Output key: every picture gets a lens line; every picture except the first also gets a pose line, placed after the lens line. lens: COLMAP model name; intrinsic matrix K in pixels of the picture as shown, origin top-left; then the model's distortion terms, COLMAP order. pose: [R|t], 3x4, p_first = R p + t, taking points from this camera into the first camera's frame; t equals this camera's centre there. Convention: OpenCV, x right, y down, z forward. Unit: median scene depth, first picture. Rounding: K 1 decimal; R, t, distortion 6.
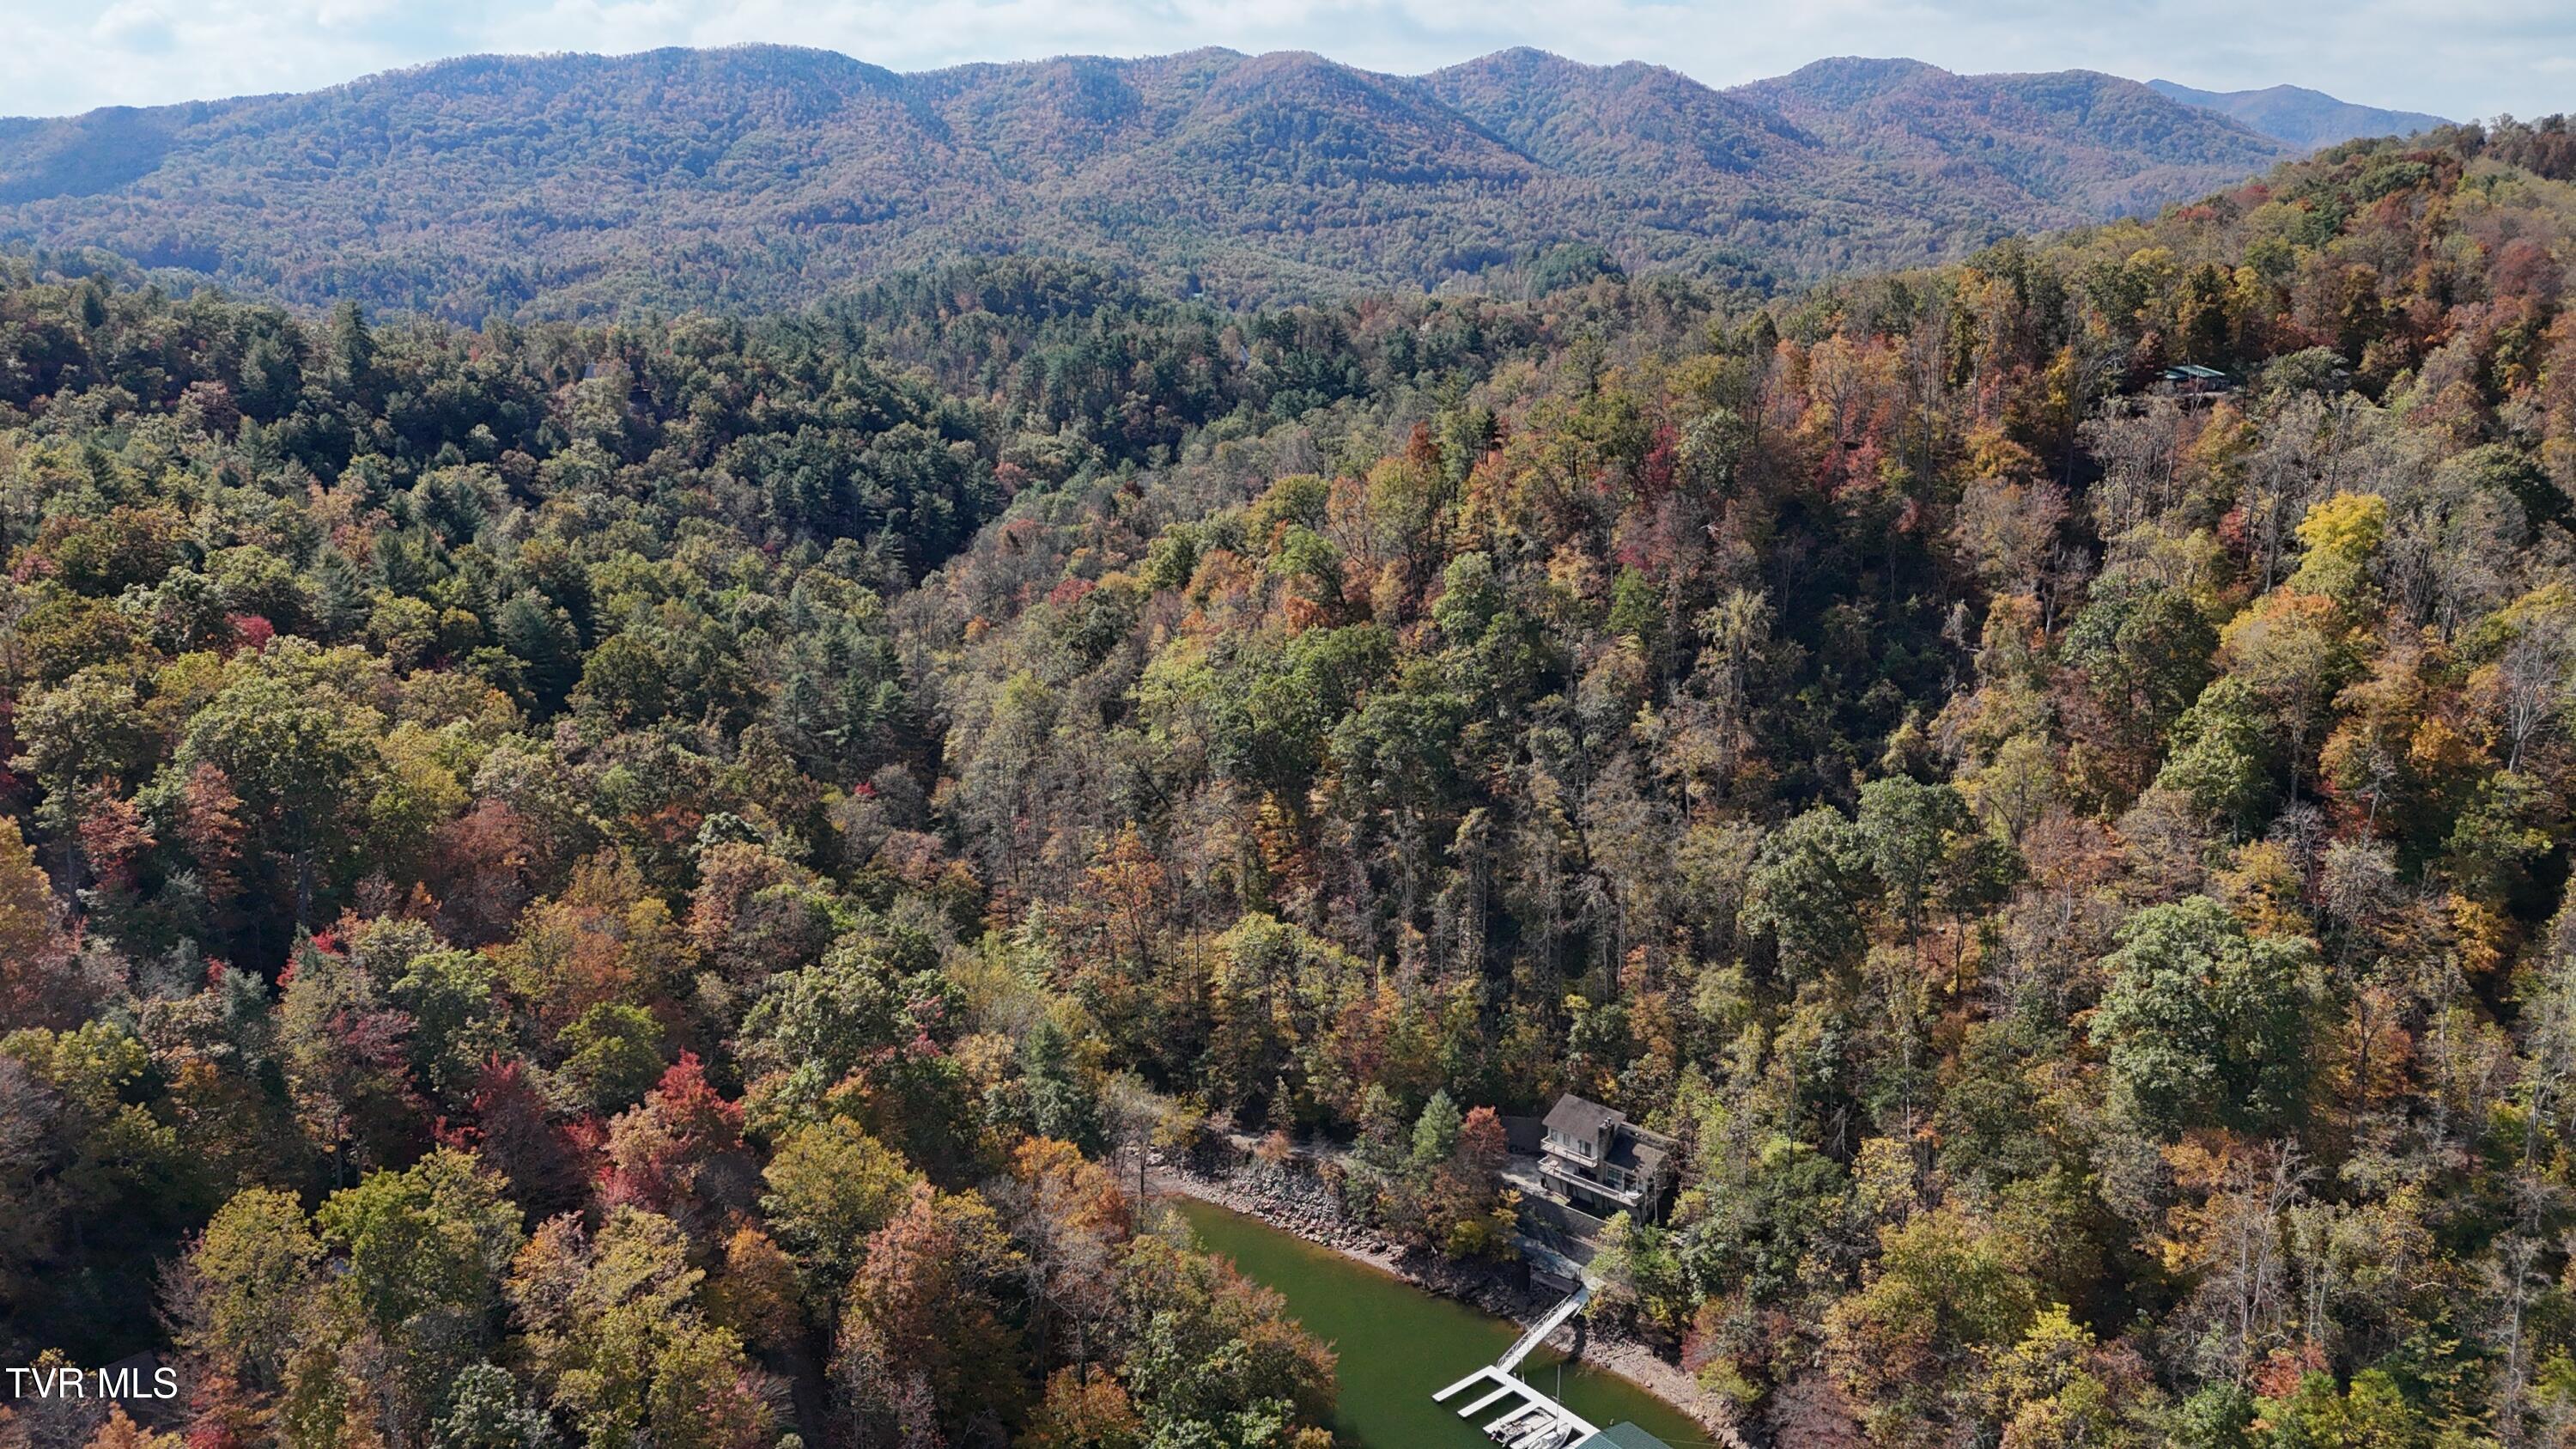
lens RADIAL K [[1903.6, 0, 1298.1], [0, 1903.6, 720.5], [0, 0, 1]] dist [0.079994, -0.067851]
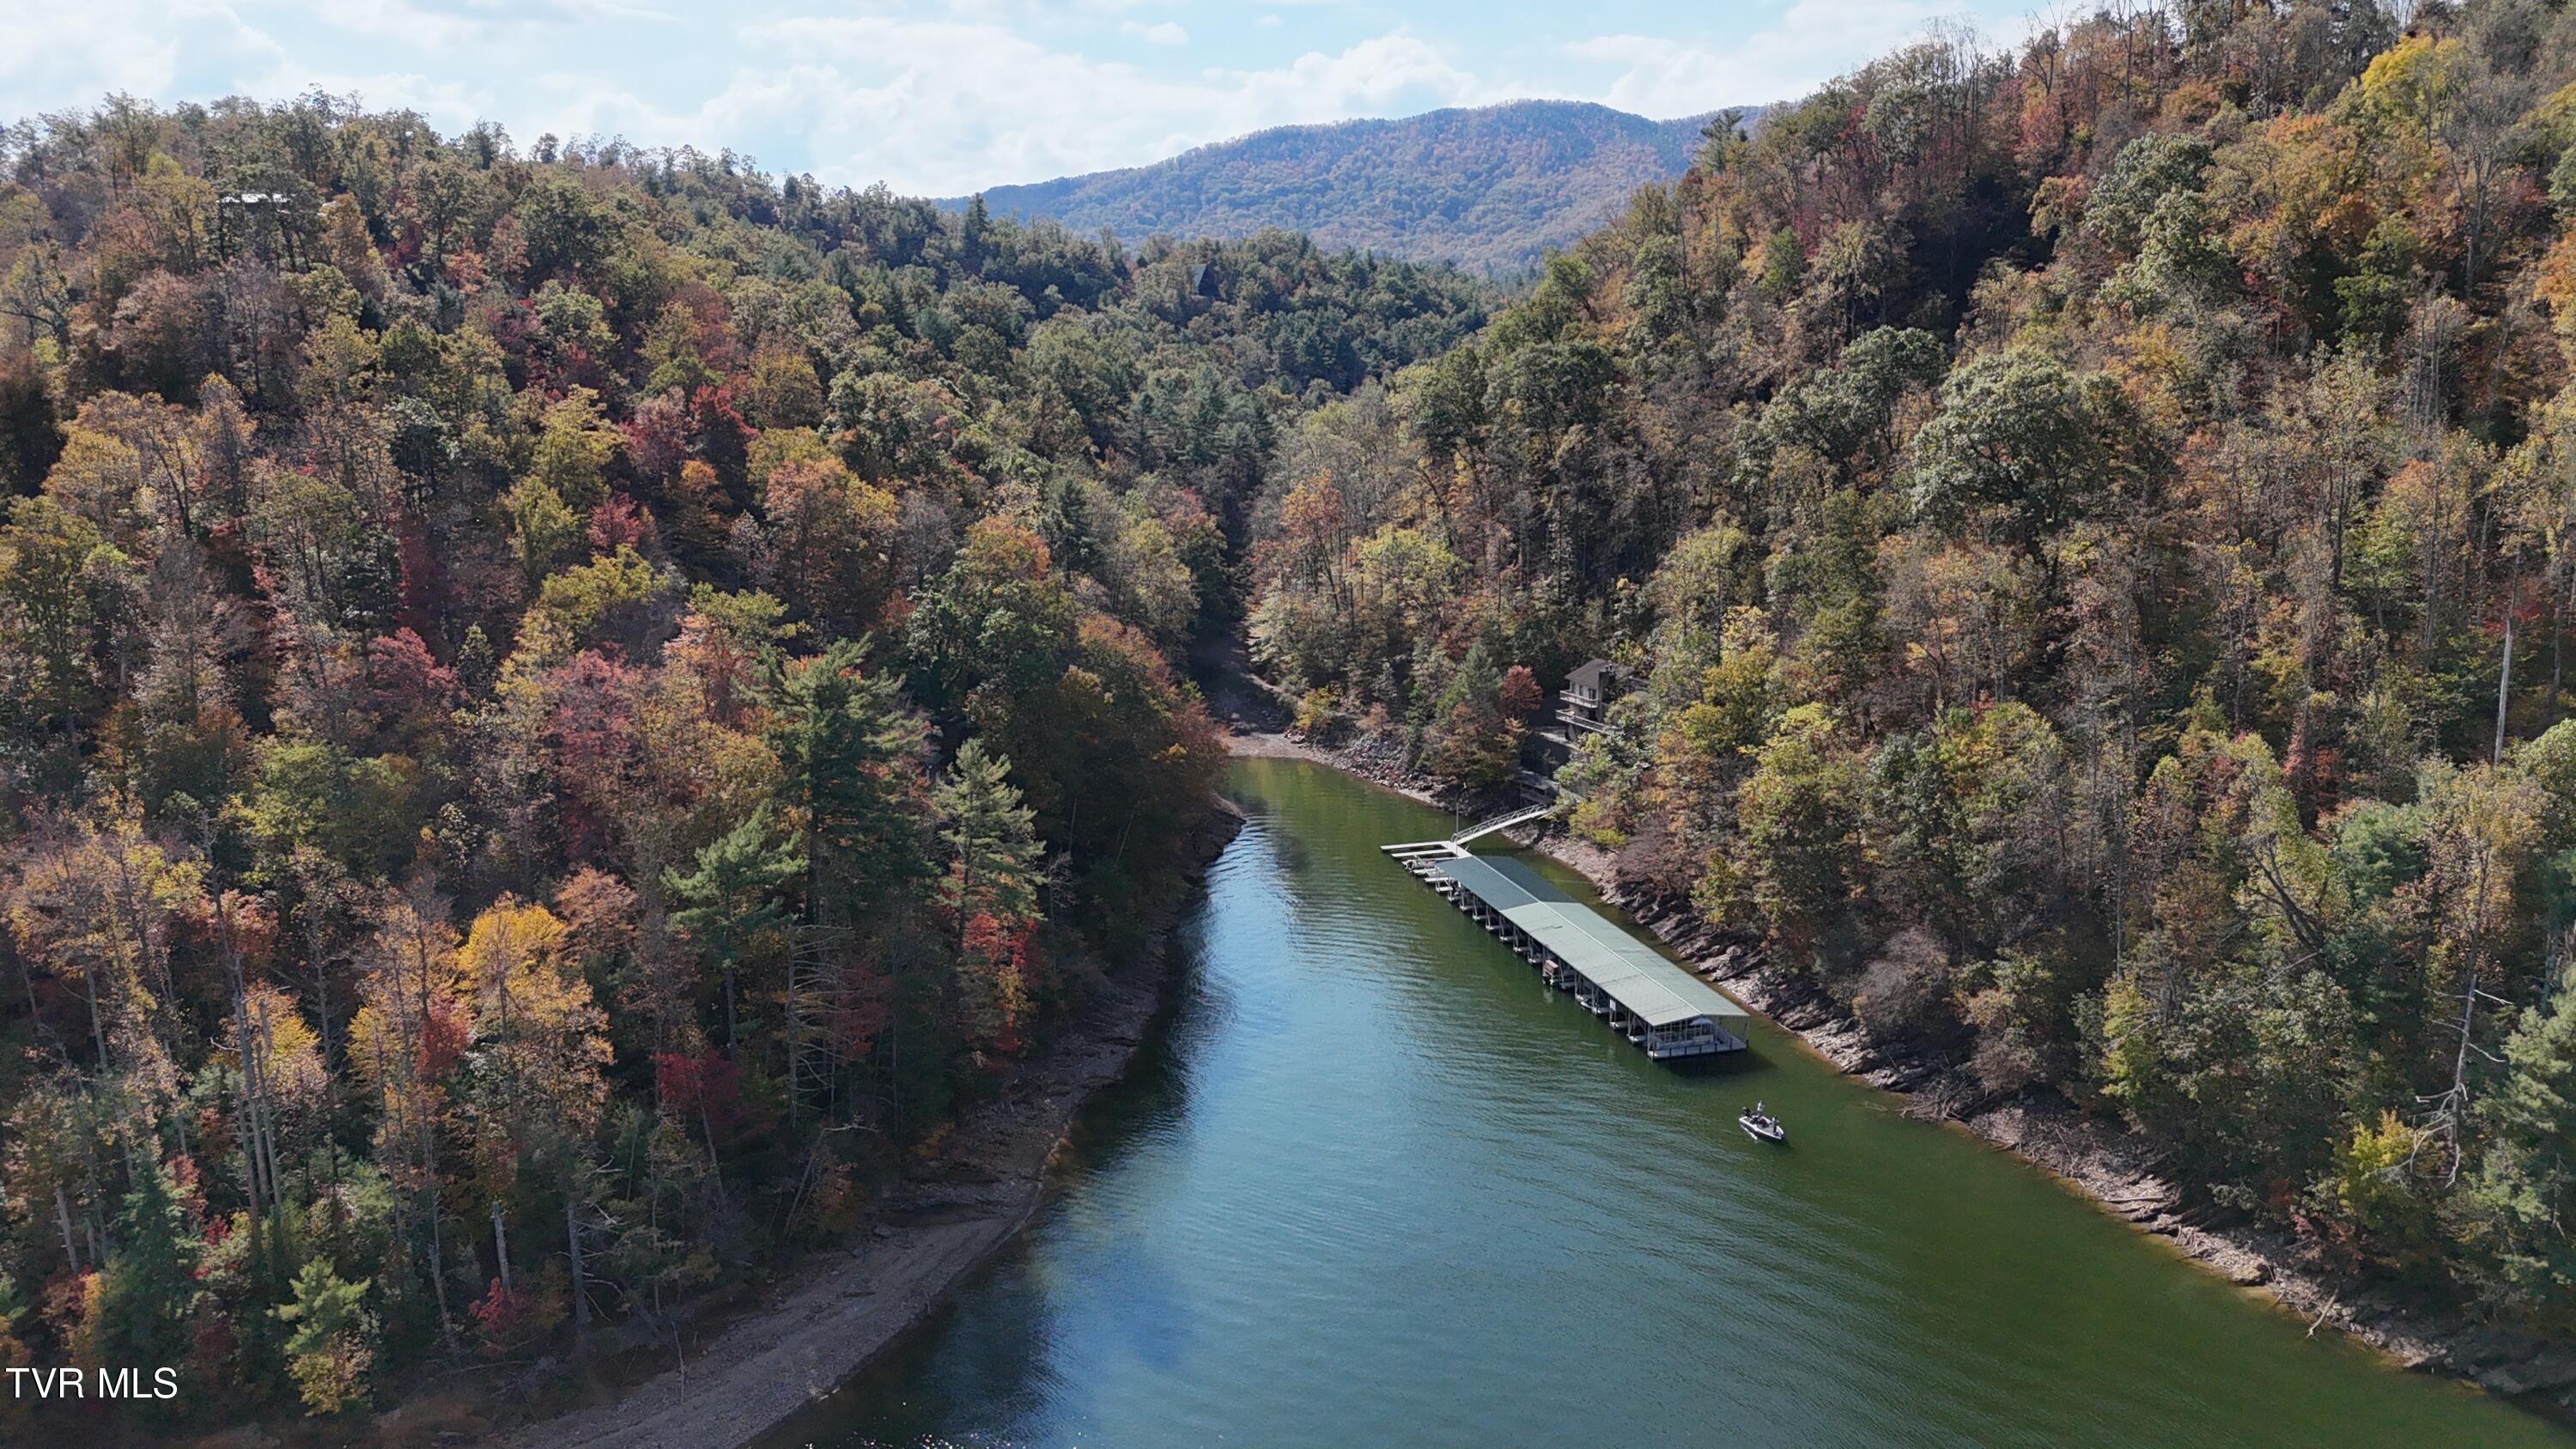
lens RADIAL K [[1903.6, 0, 1291.1], [0, 1903.6, 742.9], [0, 0, 1]] dist [0.079994, -0.067851]
pose [[0.918471, 0.074396, -0.388428, 0.204612], [-0.086142, 0.996200, -0.012887, 0.137021], [0.385993, 0.045296, 0.921389, -0.036097]]
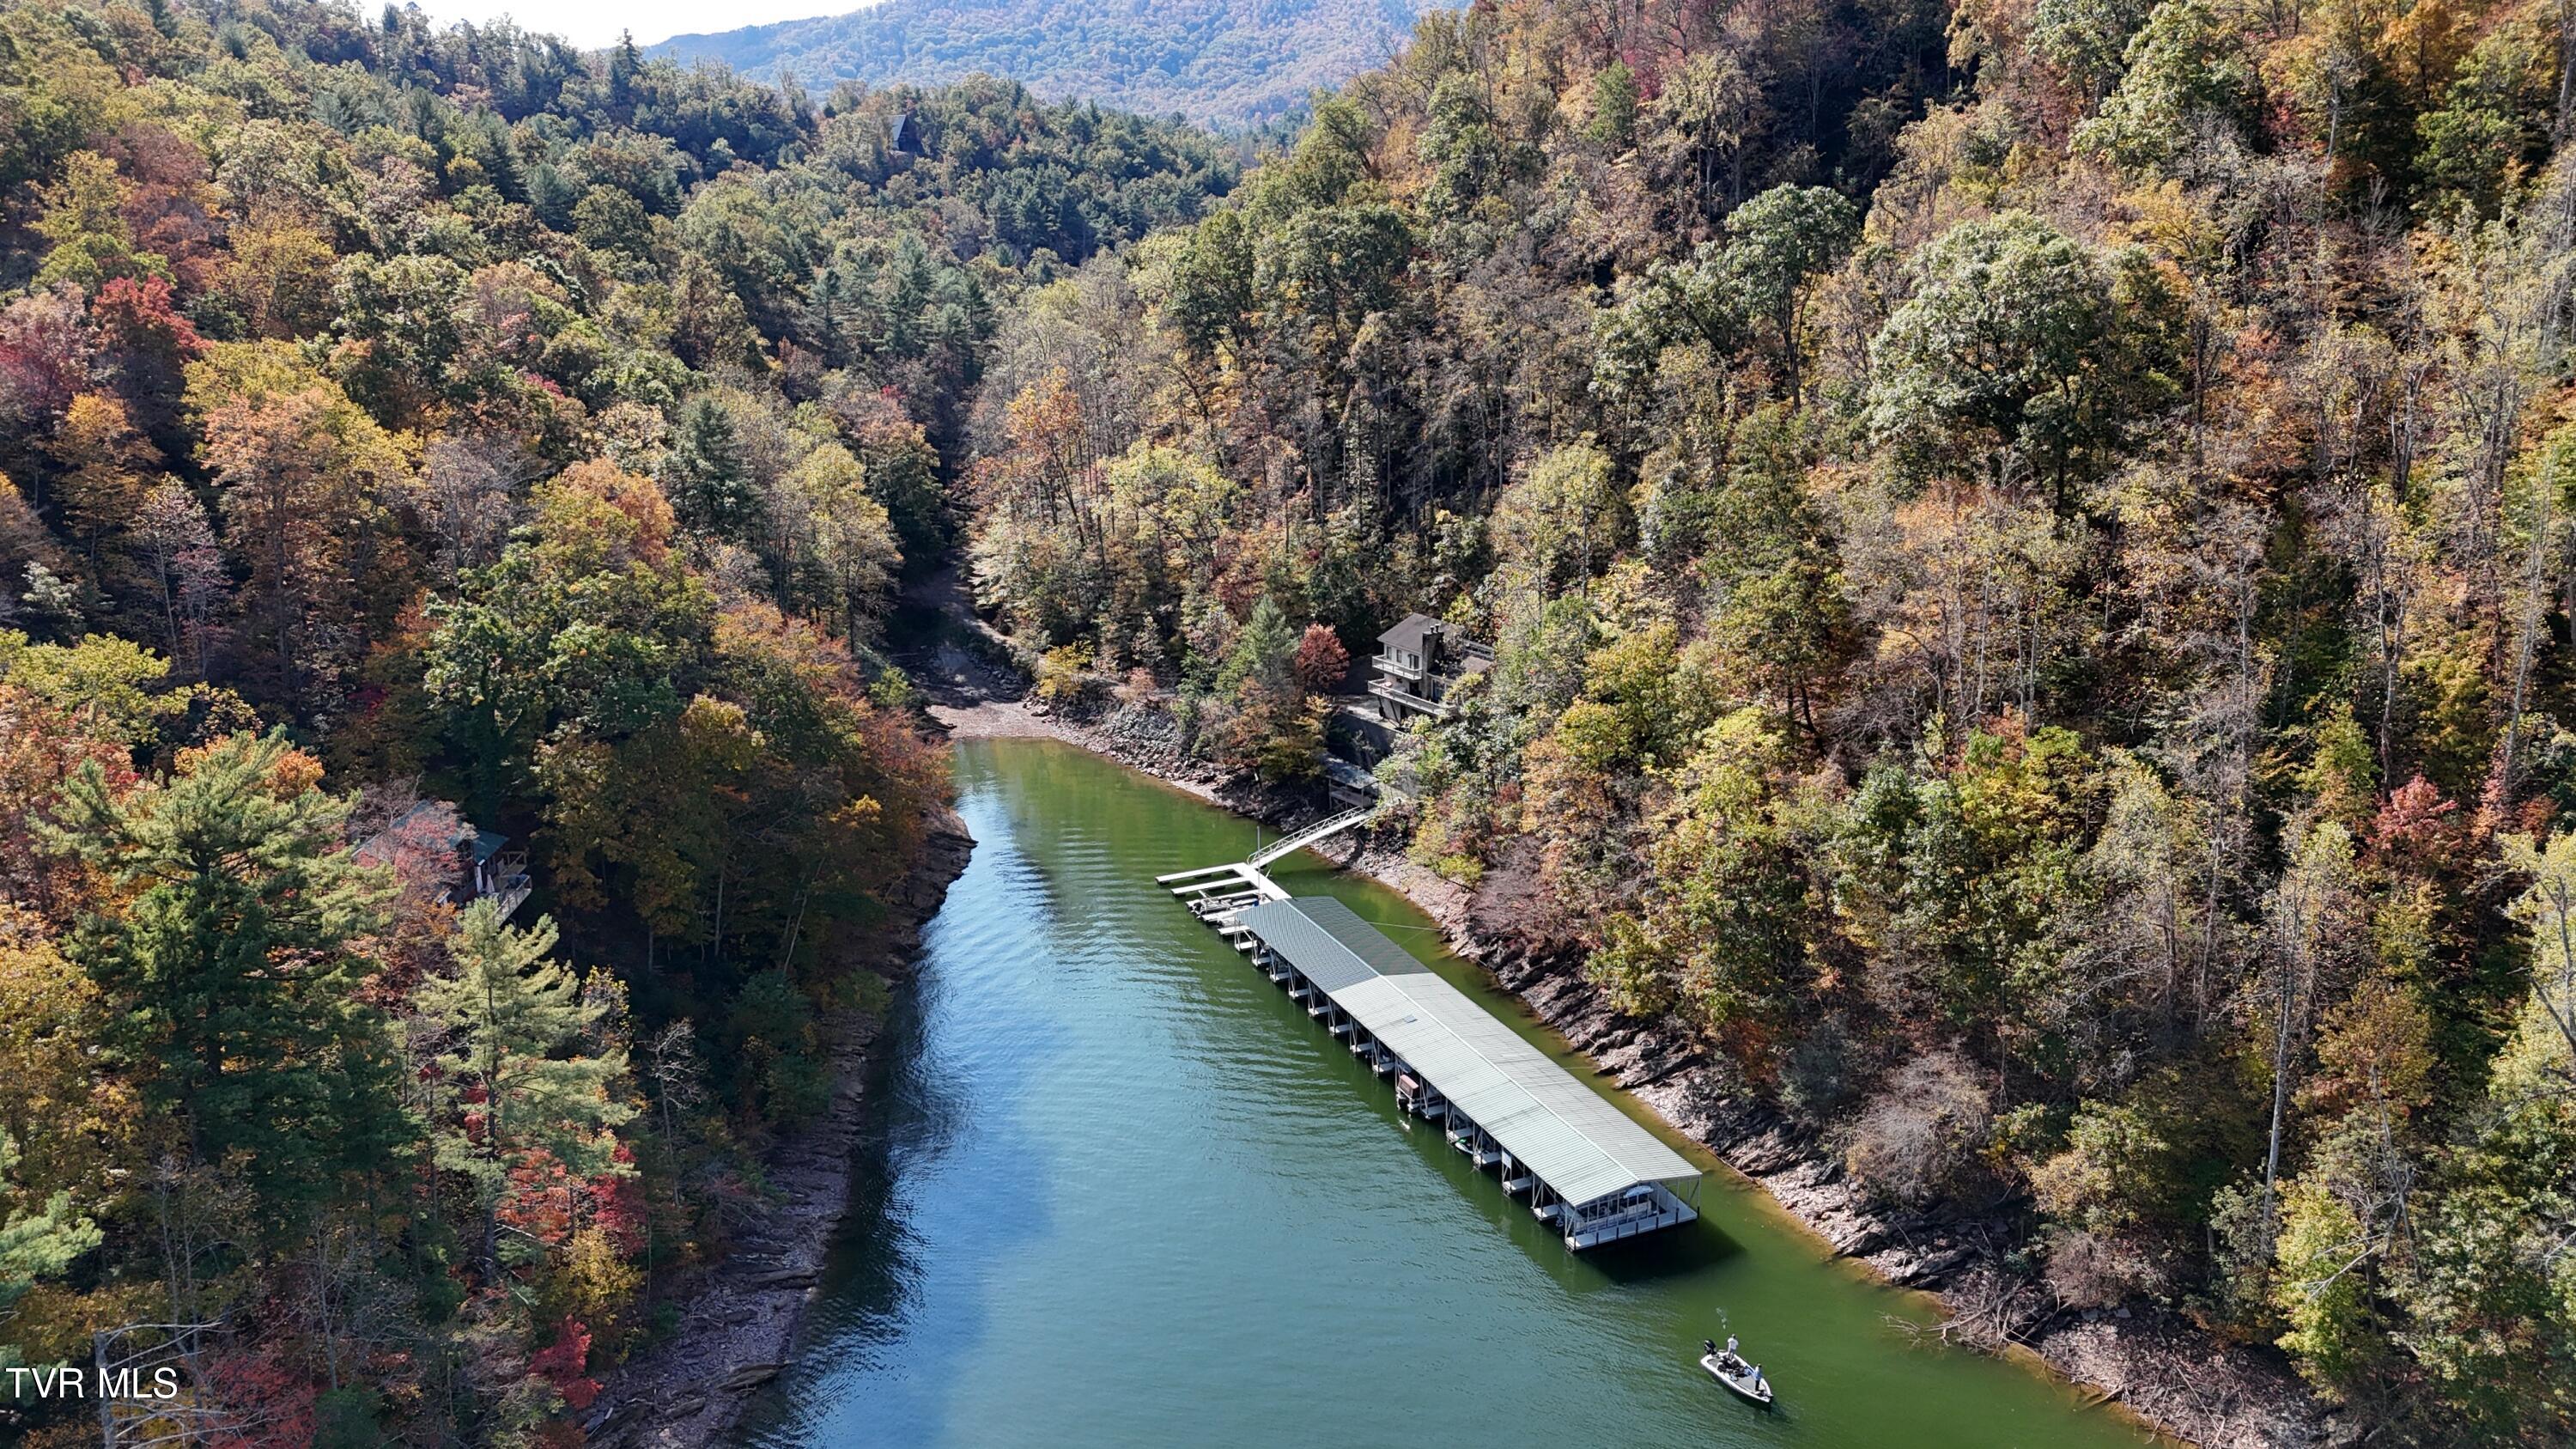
lens RADIAL K [[1903.6, 0, 1295.2], [0, 1903.6, 728.9], [0, 0, 1]] dist [0.079994, -0.067851]
pose [[0.965257, 0.056236, -0.255178, 0.156419], [-0.047914, 0.998101, 0.038716, 0.109155], [0.256870, -0.025144, 0.966119, 0.074545]]
